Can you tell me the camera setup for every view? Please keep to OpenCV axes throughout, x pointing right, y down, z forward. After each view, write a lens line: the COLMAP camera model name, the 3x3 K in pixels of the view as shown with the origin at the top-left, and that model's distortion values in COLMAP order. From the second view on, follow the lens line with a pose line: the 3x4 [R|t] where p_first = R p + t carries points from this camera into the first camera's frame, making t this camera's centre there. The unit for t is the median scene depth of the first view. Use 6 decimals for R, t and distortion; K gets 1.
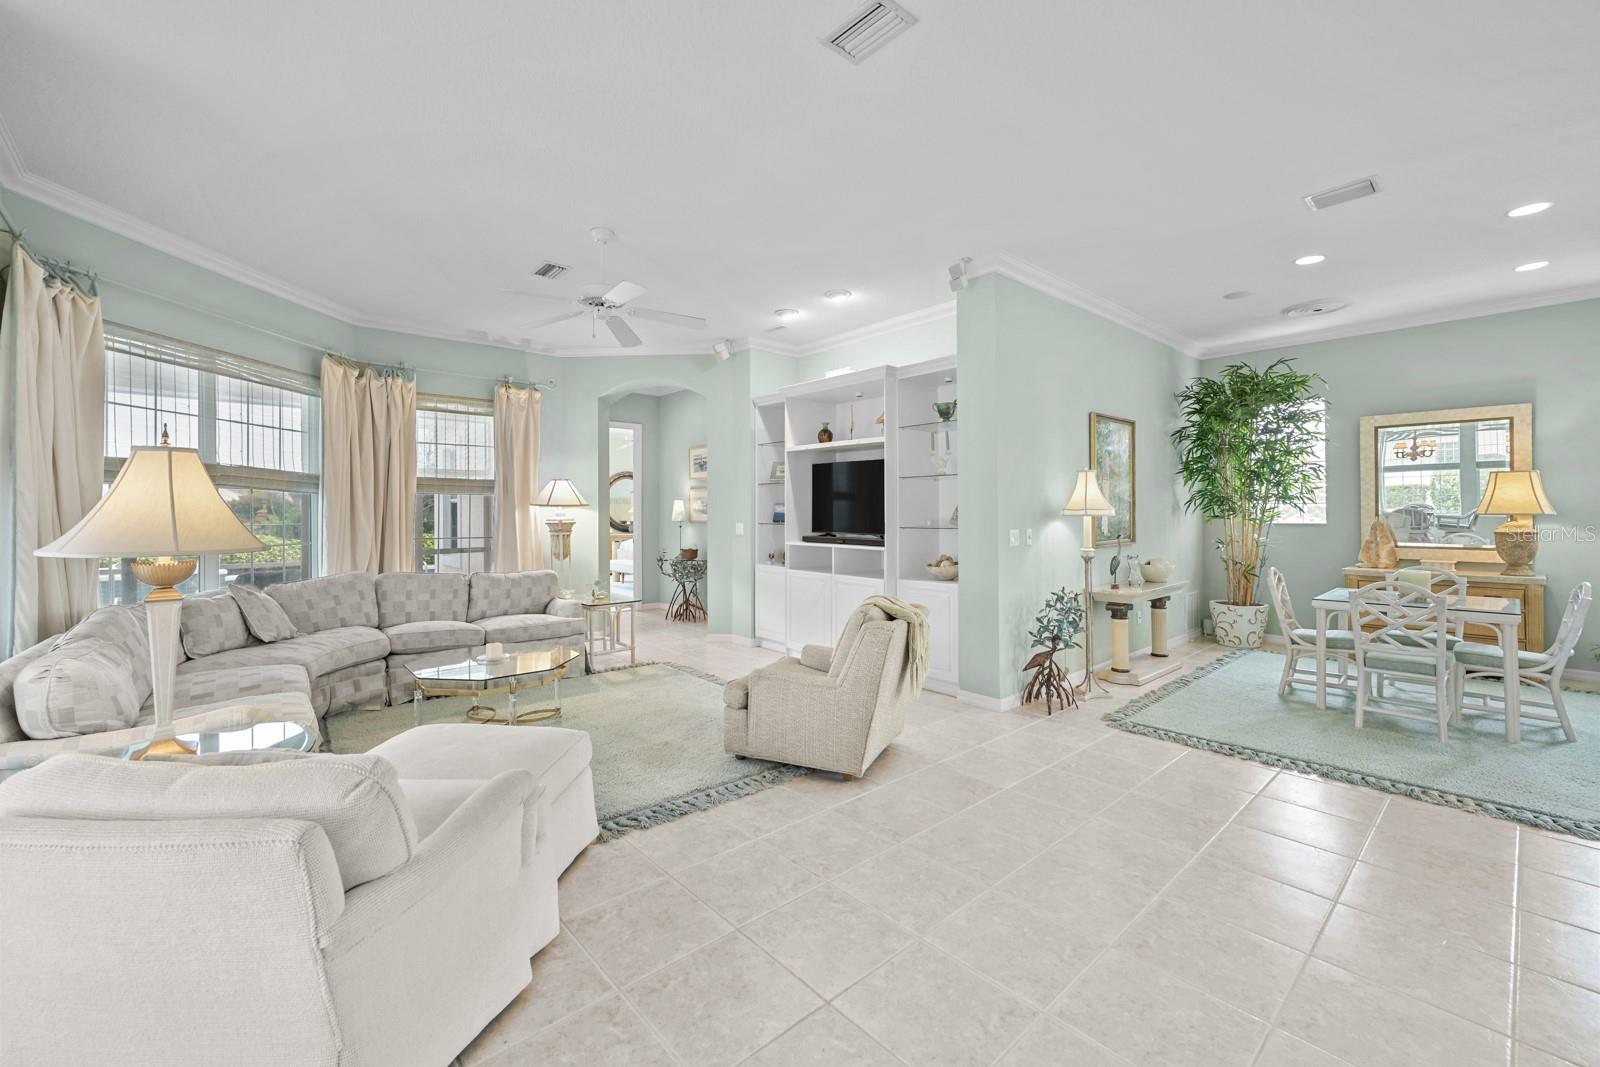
lens RADIAL K [[644.0, 0, 778.6], [0, 644.0, 511.2], [0, 0, 1]] dist [-0.002489, -0.000188]
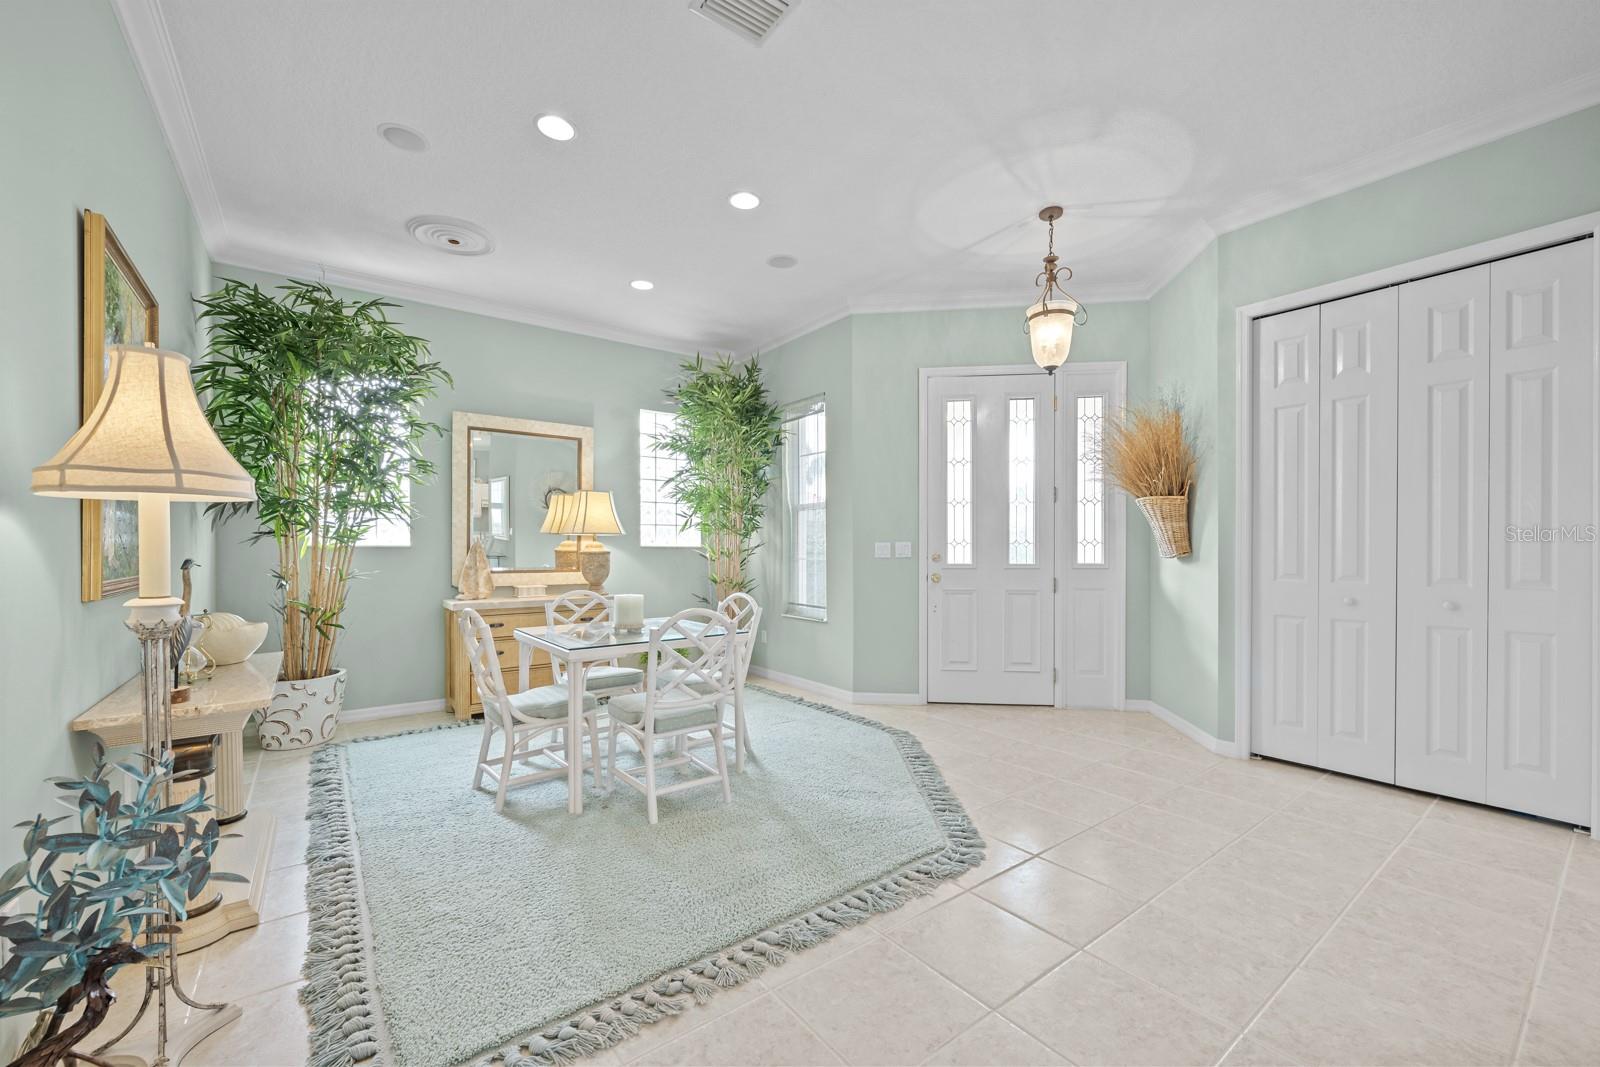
lens RADIAL K [[644.0, 0, 802.3], [0, 644.0, 548.2], [0, 0, 1]] dist [-0.002489, -0.000188]
pose [[0.065612, 0.006530, 0.997824, 0.151459], [0.002647, 0.999974, -0.006718, 0.031078], [-0.997842, 0.003082, 0.065593, 0.548736]]
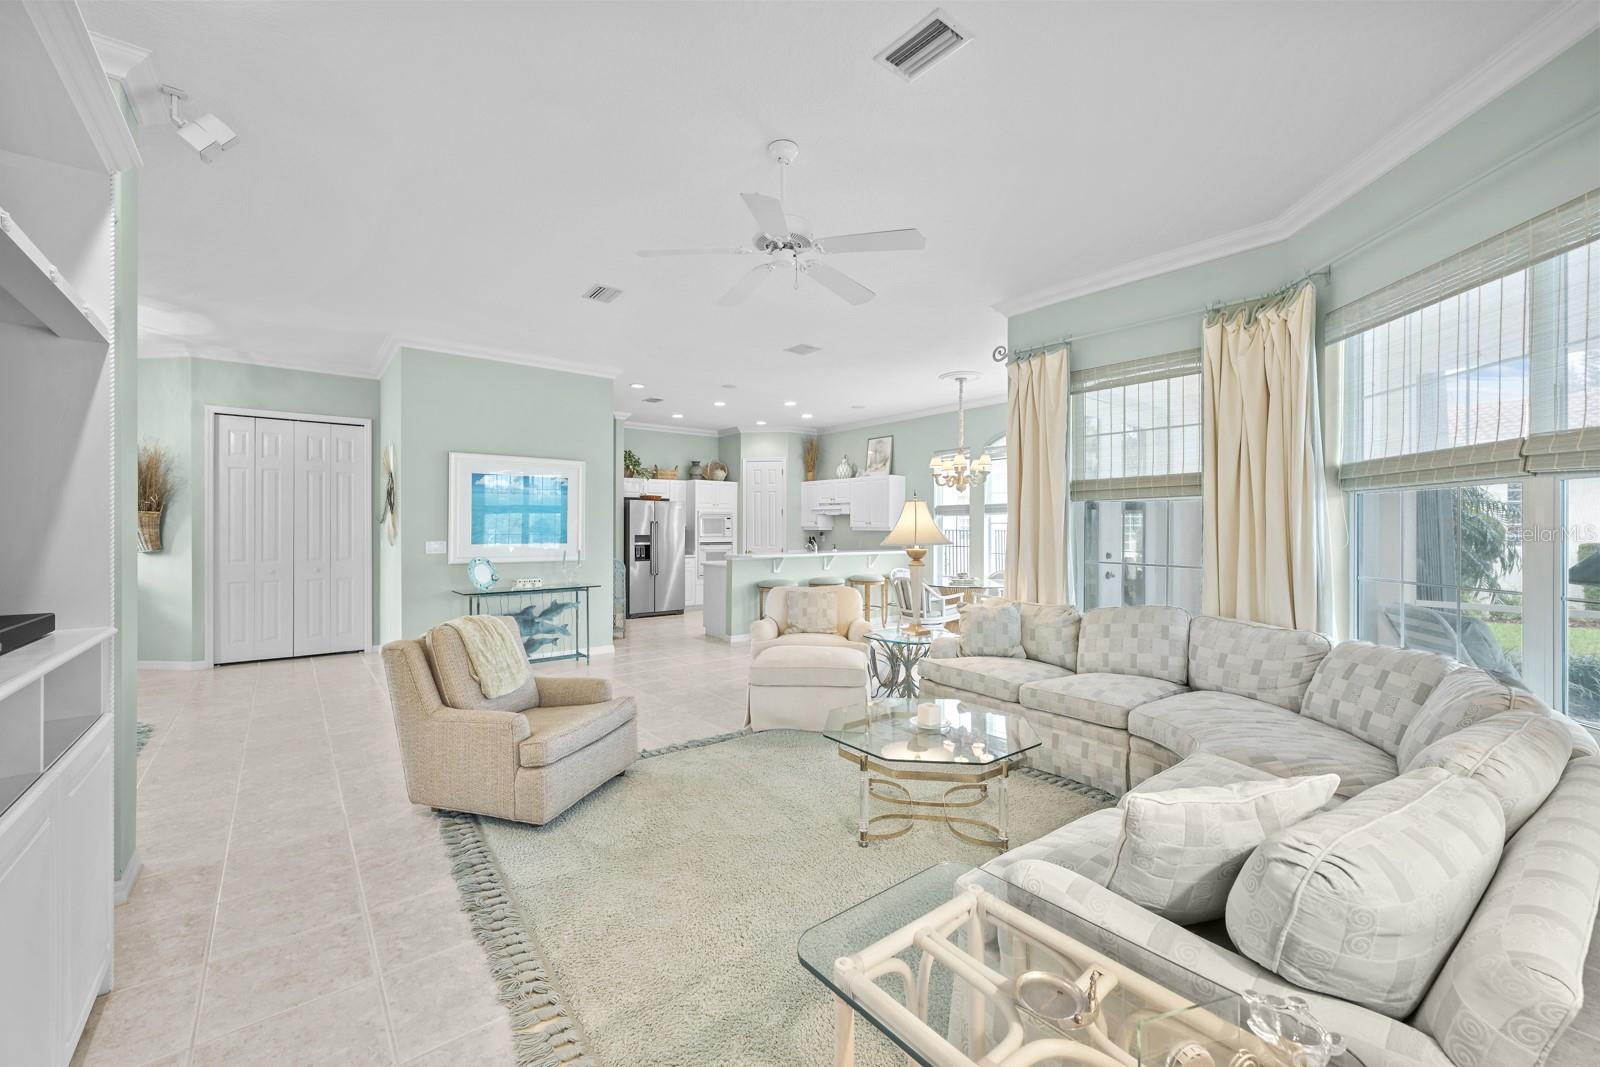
lens RADIAL K [[644.0, 0, 804.7], [0, 644.0, 528.6], [0, 0, 1]] dist [-0.002489, -0.000188]
pose [[-0.999544, 0.001976, 0.030119, -0.228540], [0.001978, 0.999998, 0.000042, 0.000433], [-0.030118, 0.000101, -0.999546, 1.220104]]
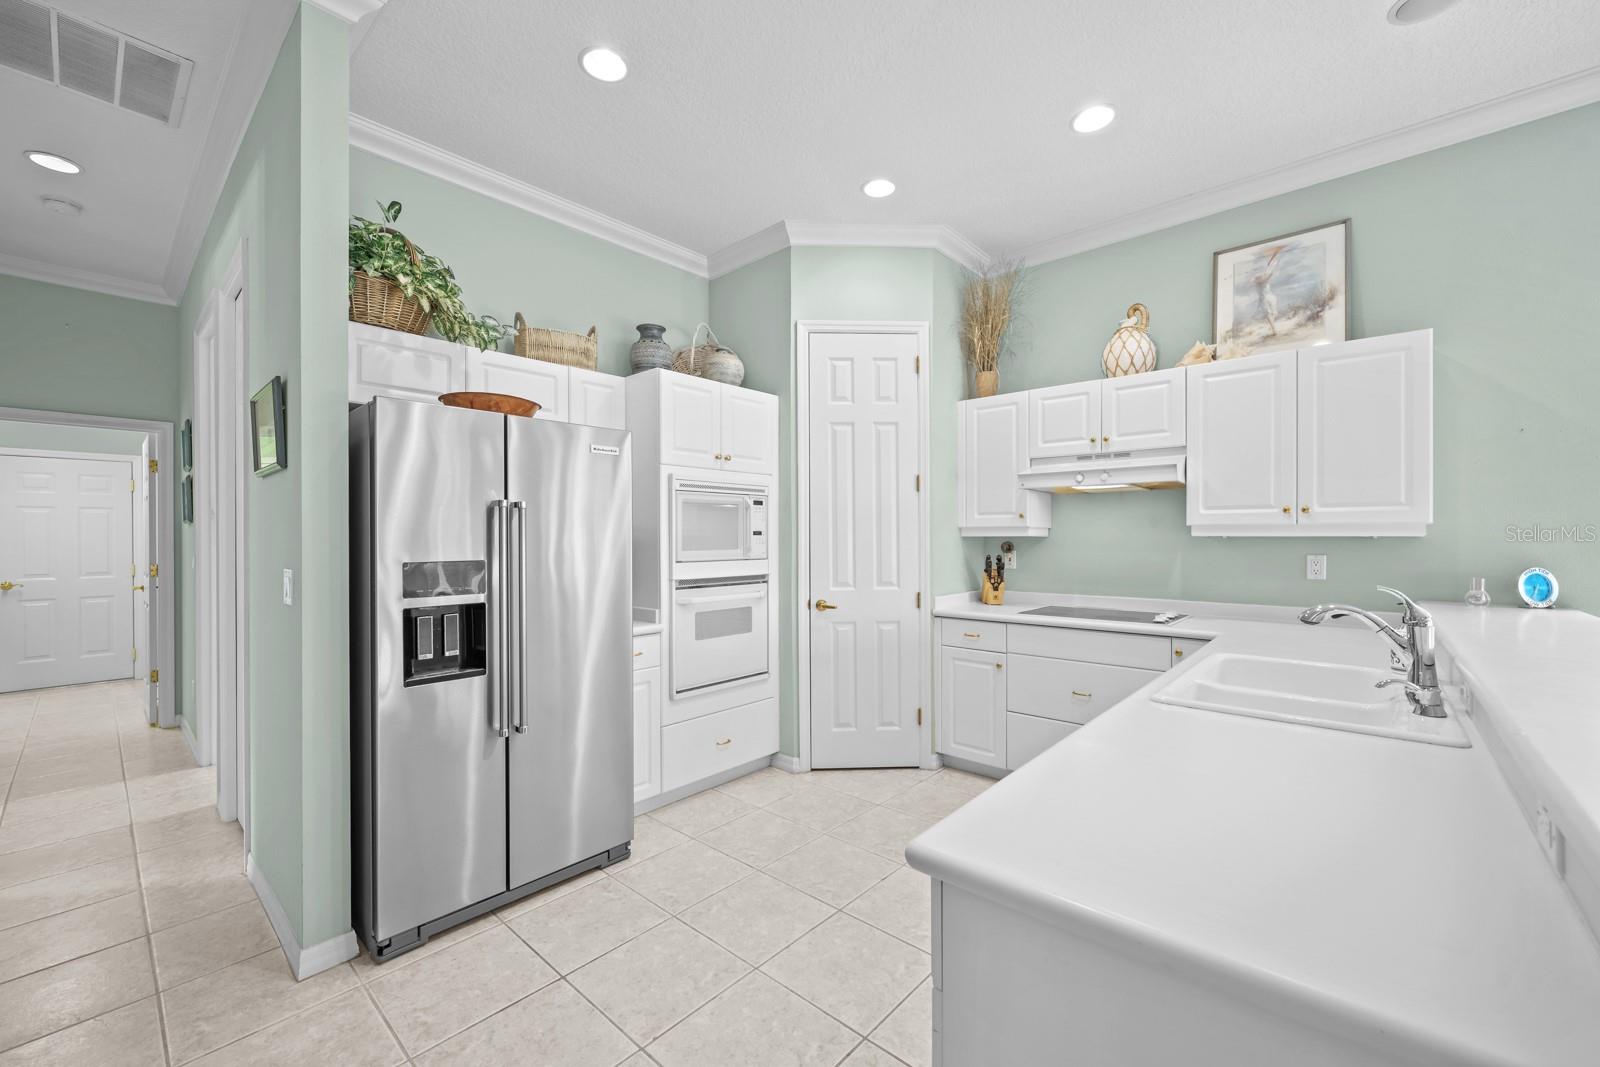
lens RADIAL K [[644.0, 0, 809.5], [0, 644.0, 542.0], [0, 0, 1]] dist [-0.002489, -0.000188]
pose [[-0.990735, 0.008676, -0.135533, 0.090248], [0.008081, 0.999955, 0.004943, 0.004881], [0.135570, 0.003802, -0.990760, -0.063355]]
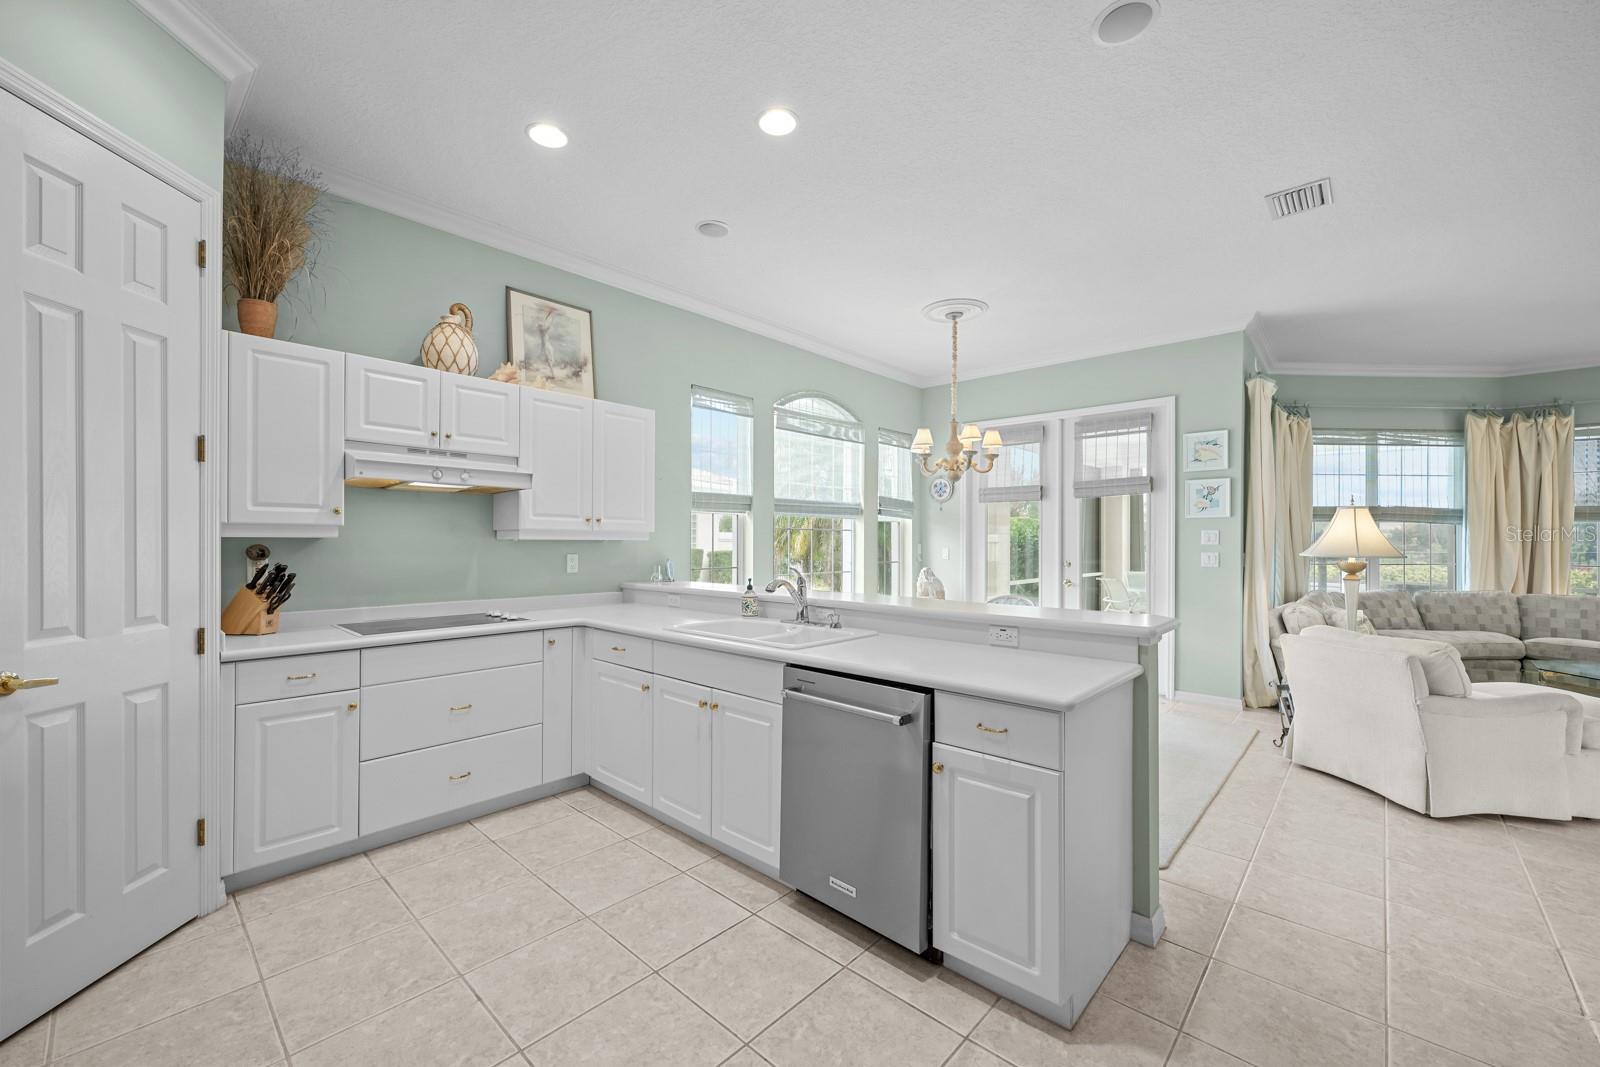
lens RADIAL K [[644.0, 0, 797.0], [0, 644.0, 533.5], [0, 0, 1]] dist [-0.002489, -0.000188]
pose [[0.114954, -0.004857, -0.993359, 0.326787], [-0.004429, 0.999976, -0.005402, 0.002148], [0.993361, 0.005020, 0.114930, -0.370886]]
